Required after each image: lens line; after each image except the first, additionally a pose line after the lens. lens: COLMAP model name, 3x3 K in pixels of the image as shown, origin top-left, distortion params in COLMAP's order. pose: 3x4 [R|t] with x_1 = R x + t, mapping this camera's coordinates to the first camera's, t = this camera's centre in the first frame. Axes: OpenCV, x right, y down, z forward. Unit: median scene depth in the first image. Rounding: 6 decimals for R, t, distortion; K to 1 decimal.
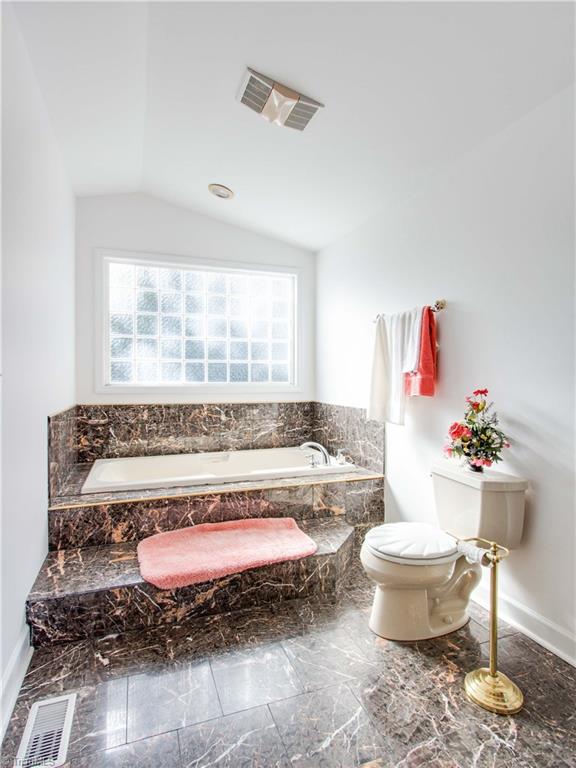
lens RADIAL K [[398.8, 0, 276.8], [0, 398.8, 383.6], [0, 0, 1]] dist [0.003533, -0.001429]
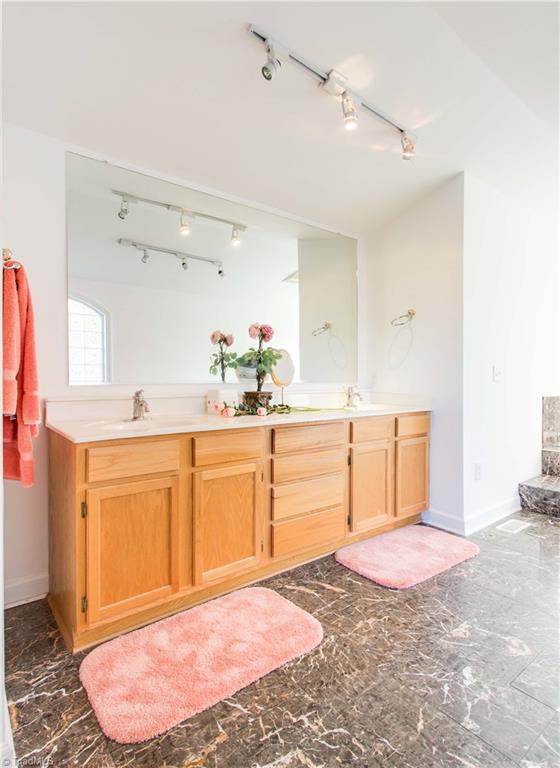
lens RADIAL K [[415.7, 0, 292.7], [0, 415.7, 382.1], [0, 0, 1]] dist [0.004897, 0.000365]
pose [[0.321190, 0.017900, -0.946846, 0.686495], [-0.010647, 0.999826, 0.015290, 0.003348], [0.946955, 0.005170, 0.321325, -0.532904]]
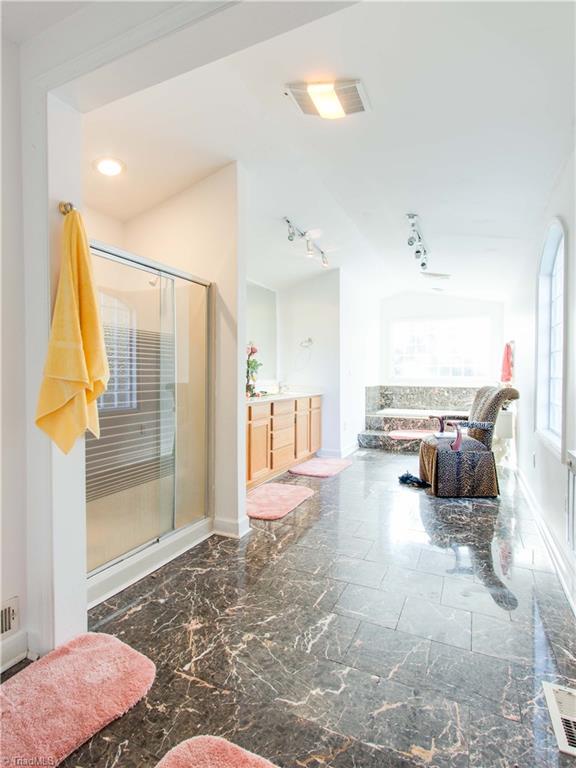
lens RADIAL K [[405.4, 0, 285.8], [0, 405.4, 383.5], [0, 0, 1]] dist [-0.000095, -0.000514]
pose [[0.705112, 0.014992, -0.708938, 1.080881], [-0.007577, 0.999879, 0.013608, 0.014956], [0.709056, -0.004224, 0.705140, -1.473493]]
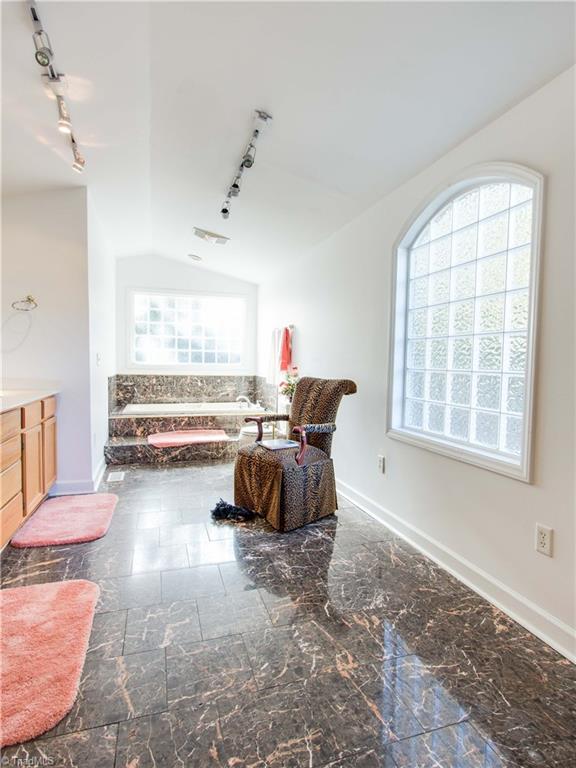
lens RADIAL K [[405.4, 0, 285.8], [0, 405.4, 383.5], [0, 0, 1]] dist [-0.000095, -0.000514]
pose [[0.999375, 0.016097, -0.031484, 0.425218], [-0.014736, 0.998966, 0.042999, 0.005028], [0.032144, -0.042508, 0.998579, -1.064838]]
